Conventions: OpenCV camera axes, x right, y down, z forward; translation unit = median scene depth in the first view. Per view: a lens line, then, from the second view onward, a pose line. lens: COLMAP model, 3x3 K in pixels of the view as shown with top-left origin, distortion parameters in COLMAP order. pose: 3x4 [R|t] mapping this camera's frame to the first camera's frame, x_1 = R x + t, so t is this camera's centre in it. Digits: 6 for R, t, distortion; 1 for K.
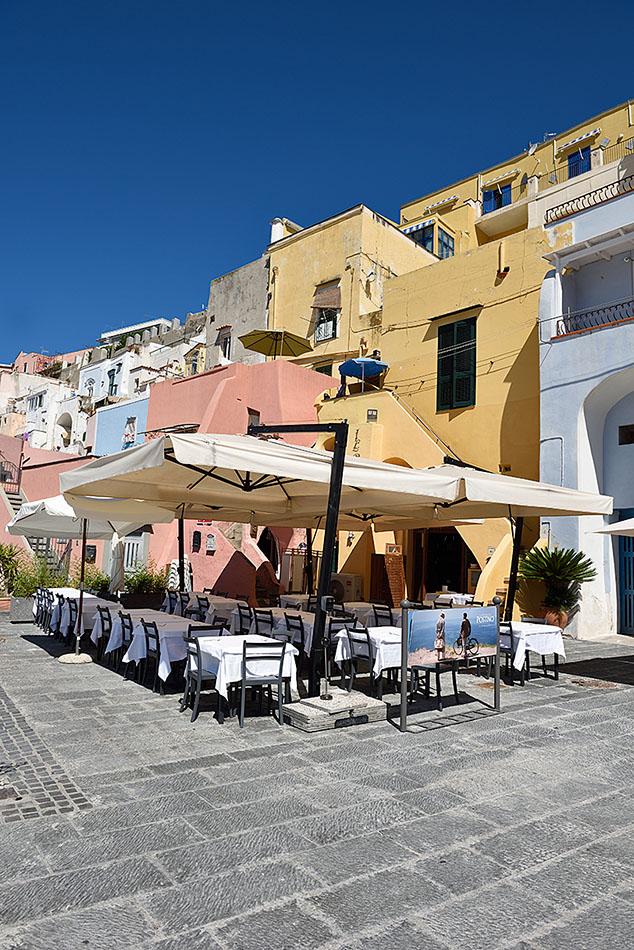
lens RADIAL K [[641.1, 0, 317.0], [0, 641.1, 475.0], [0, 0, 1]] dist [-0.052137, -0.002368]
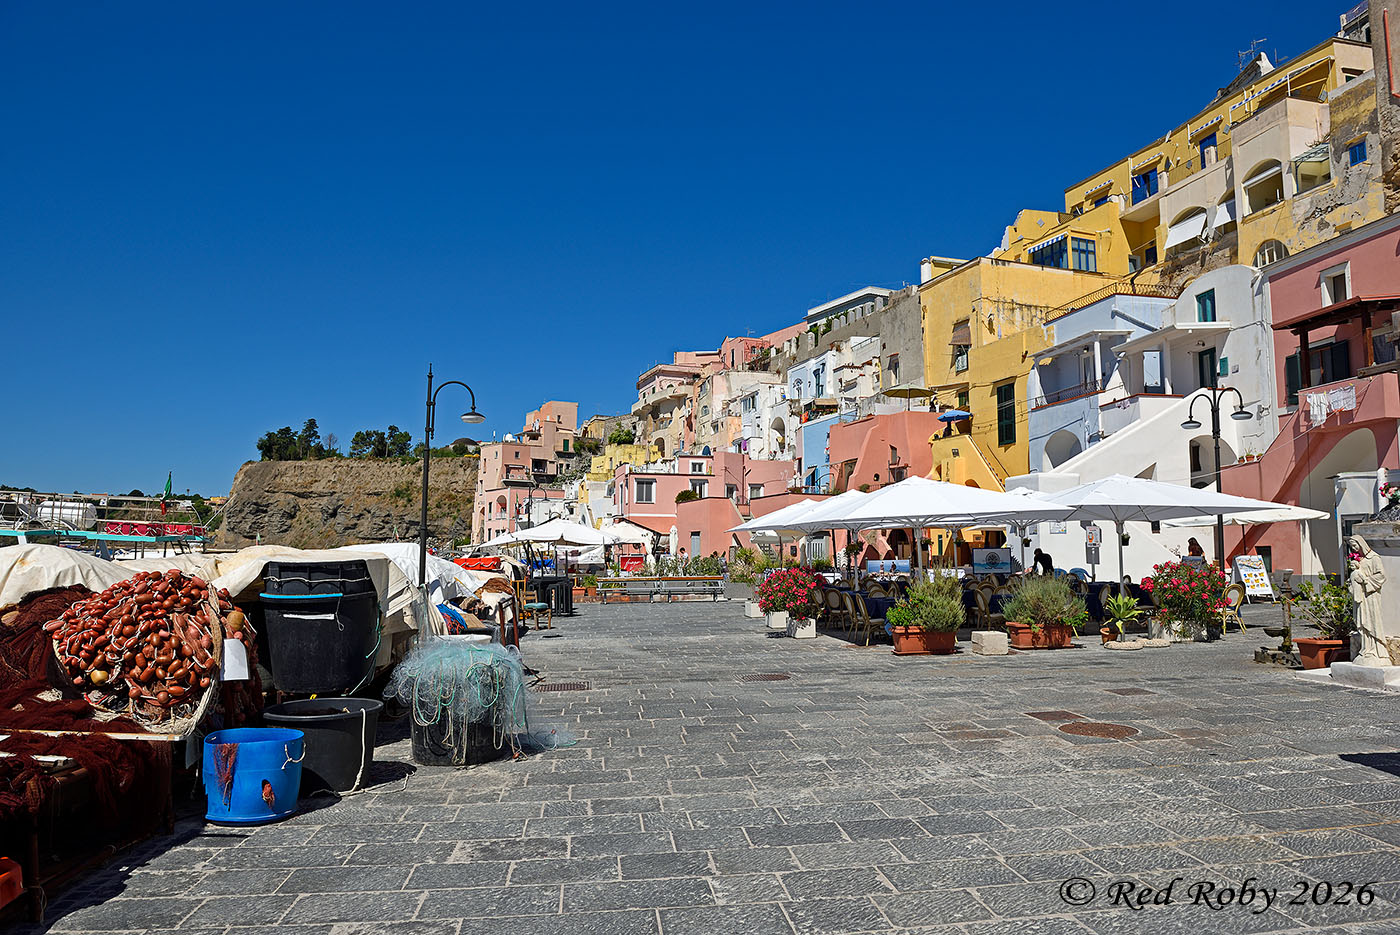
lens RADIAL K [[944.8, 0, 700.0], [0, 944.8, 467.5], [0, 0, 1]] dist [-0.052137, -0.002368]
pose [[0.884237, -0.087461, -0.458776, 0.220881], [0.102402, 0.994713, 0.007737, -0.052711], [0.455674, -0.053821, 0.888518, -0.494093]]
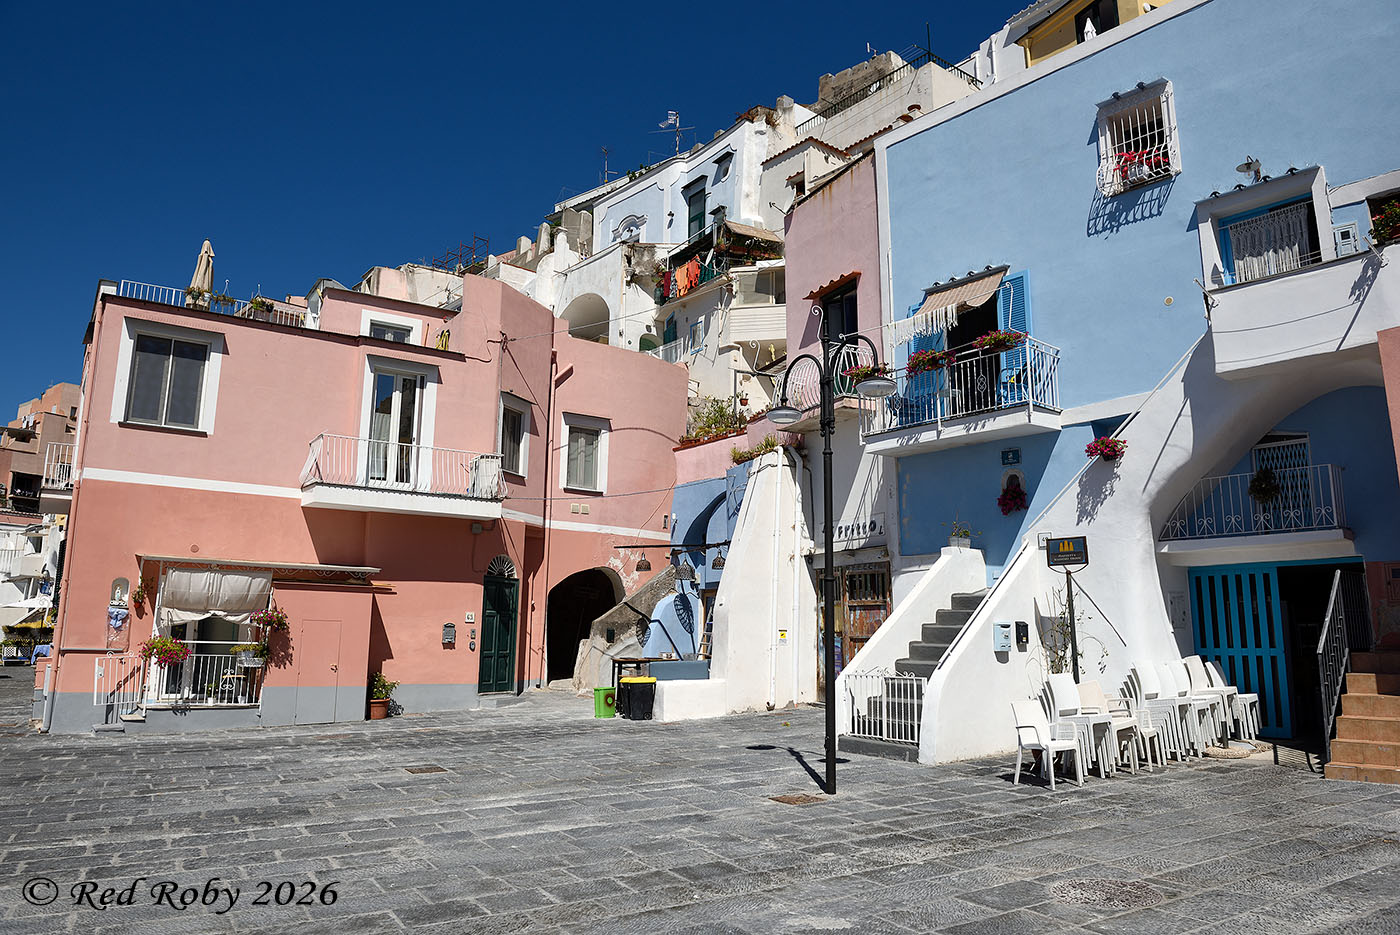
lens RADIAL K [[944.8, 0, 700.0], [0, 944.8, 467.5], [0, 0, 1]] dist [-0.052137, -0.002368]
pose [[0.996631, -0.054697, -0.061111, -0.362547], [0.051893, 0.997567, -0.046560, 0.051427], [0.063509, 0.043232, 0.997044, 0.520072]]
